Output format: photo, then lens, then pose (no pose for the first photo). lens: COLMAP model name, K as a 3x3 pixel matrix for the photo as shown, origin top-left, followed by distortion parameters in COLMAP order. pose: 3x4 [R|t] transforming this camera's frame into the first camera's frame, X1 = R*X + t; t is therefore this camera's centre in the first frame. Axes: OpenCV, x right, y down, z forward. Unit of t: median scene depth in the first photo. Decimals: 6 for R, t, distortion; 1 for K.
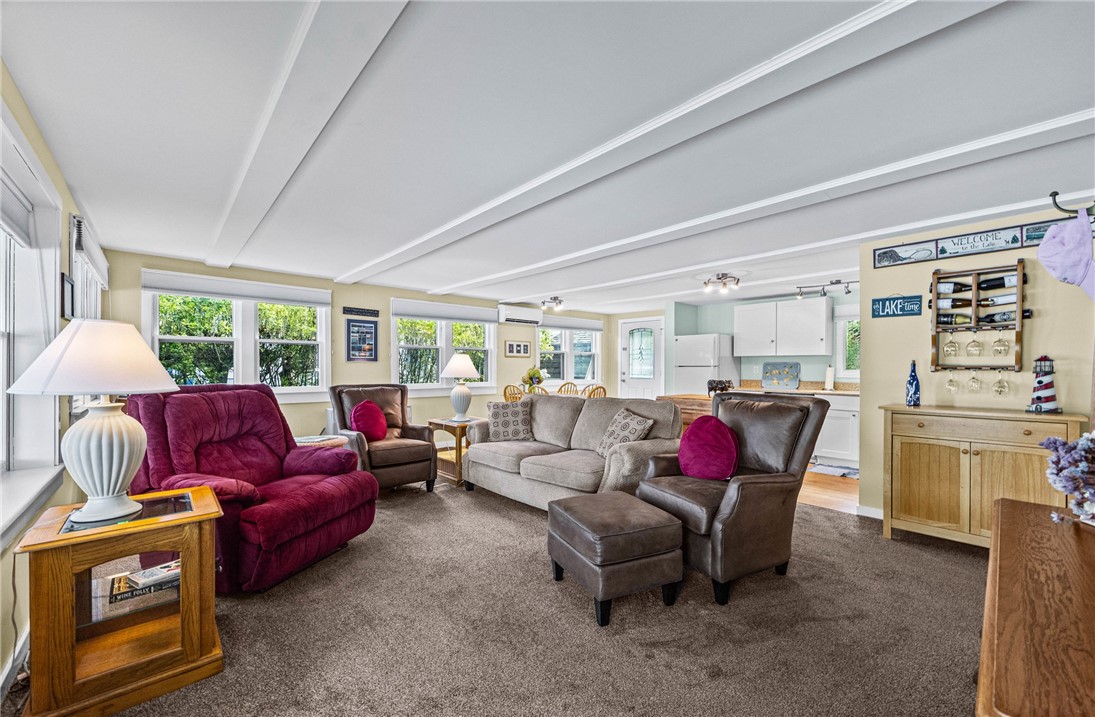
lens RADIAL K [[426.0, 0, 526.8], [0, 426.0, 365.4], [0, 0, 1]] dist [-0.001828, -0.000088]
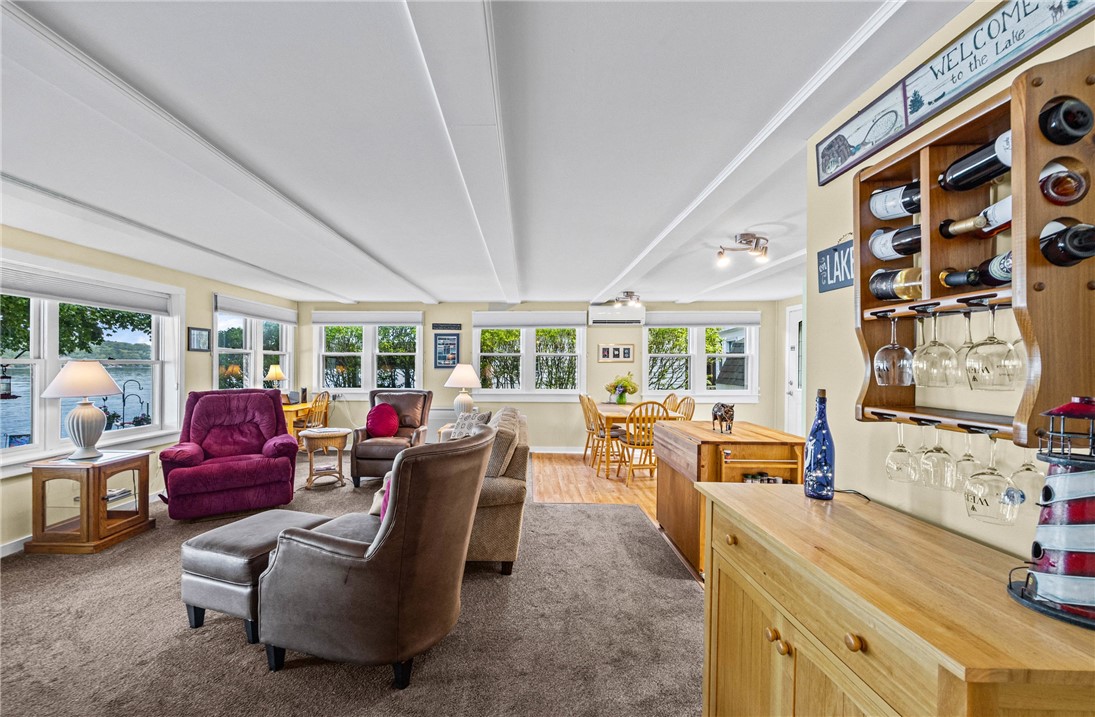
lens RADIAL K [[426.0, 0, 526.8], [0, 426.0, 365.4], [0, 0, 1]] dist [-0.001828, -0.000088]
pose [[0.739146, -0.000451, -0.673545, 0.669034], [0.004471, 0.999981, 0.004238, -0.026765], [0.673531, -0.006144, 0.739134, 0.332556]]
